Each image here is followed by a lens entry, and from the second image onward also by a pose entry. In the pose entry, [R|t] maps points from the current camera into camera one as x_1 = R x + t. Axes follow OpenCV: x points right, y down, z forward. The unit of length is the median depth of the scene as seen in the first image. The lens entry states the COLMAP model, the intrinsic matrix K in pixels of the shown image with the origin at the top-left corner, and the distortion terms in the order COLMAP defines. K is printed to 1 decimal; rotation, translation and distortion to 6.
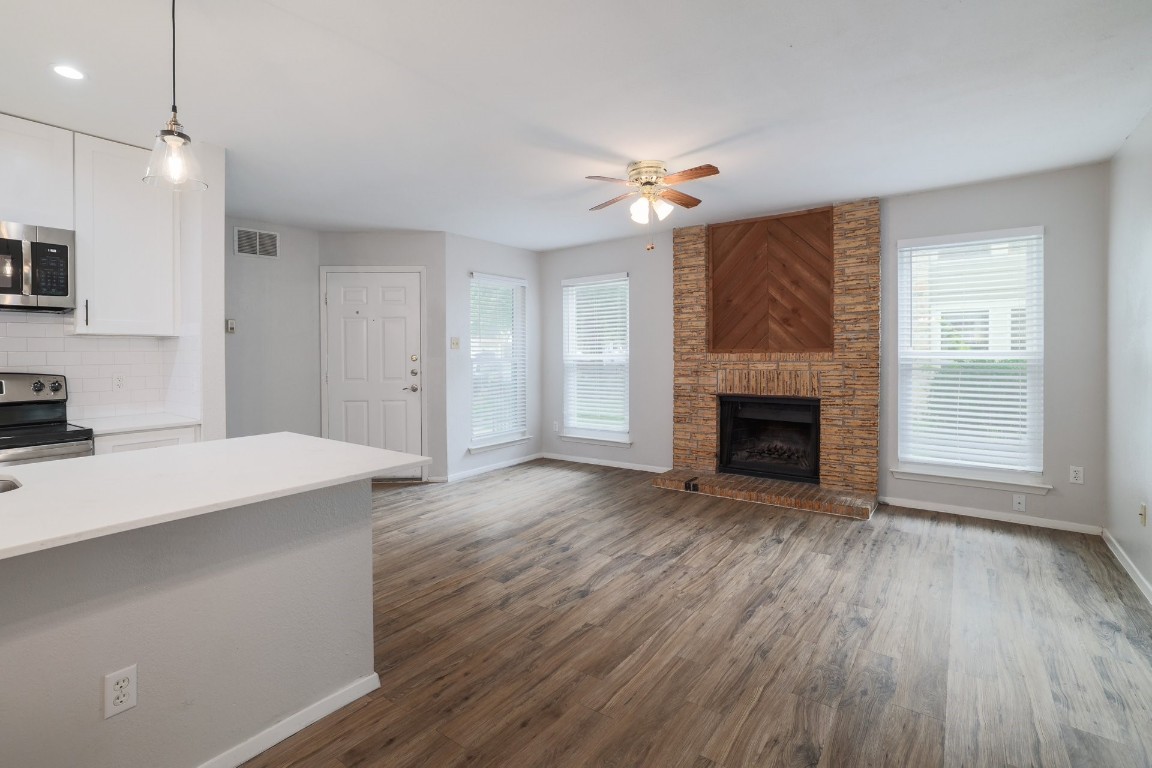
lens RADIAL K [[540.5, 0, 571.6], [0, 540.5, 357.9], [0, 0, 1]] dist [-0.000809, 0.000131]
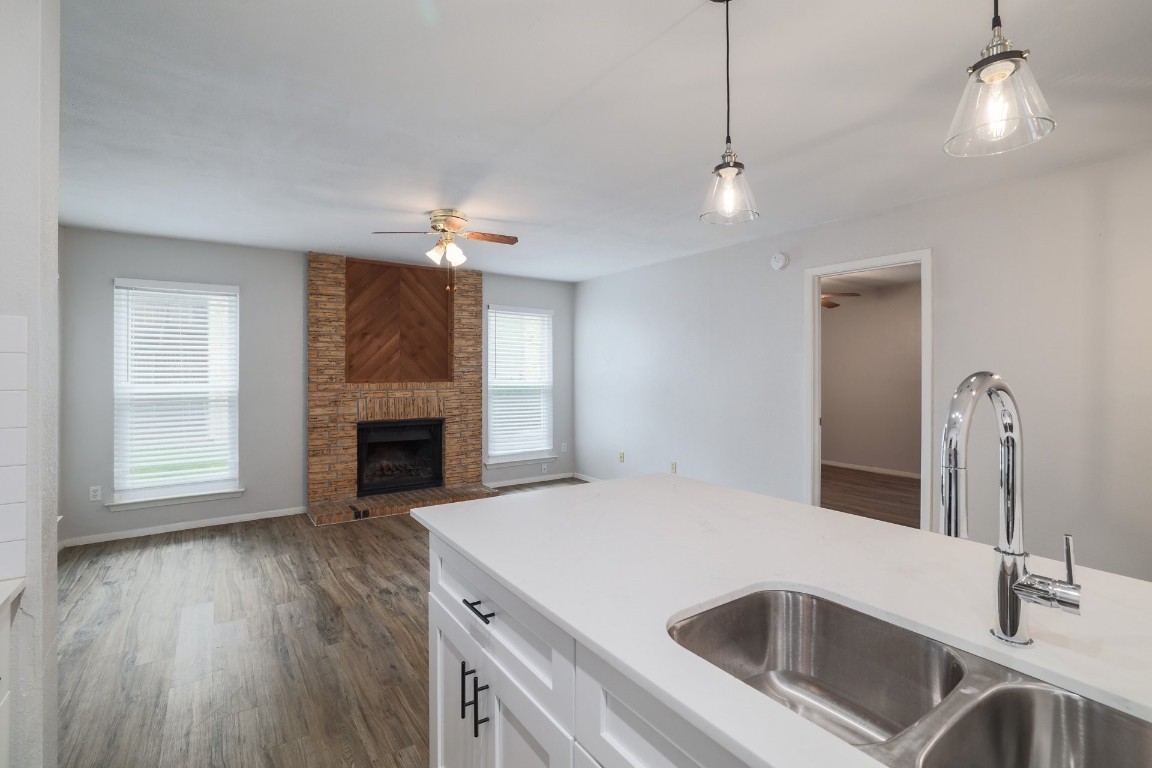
lens RADIAL K [[517.0, 0, 546.0], [0, 517.0, 379.5], [0, 0, 1]] dist [0.001012, 0.000299]
pose [[0.358485, -0.000481, 0.933535, -0.571686], [0.010185, 0.999942, -0.003395, -0.008851], [-0.933480, 0.010725, 0.358470, 0.327897]]
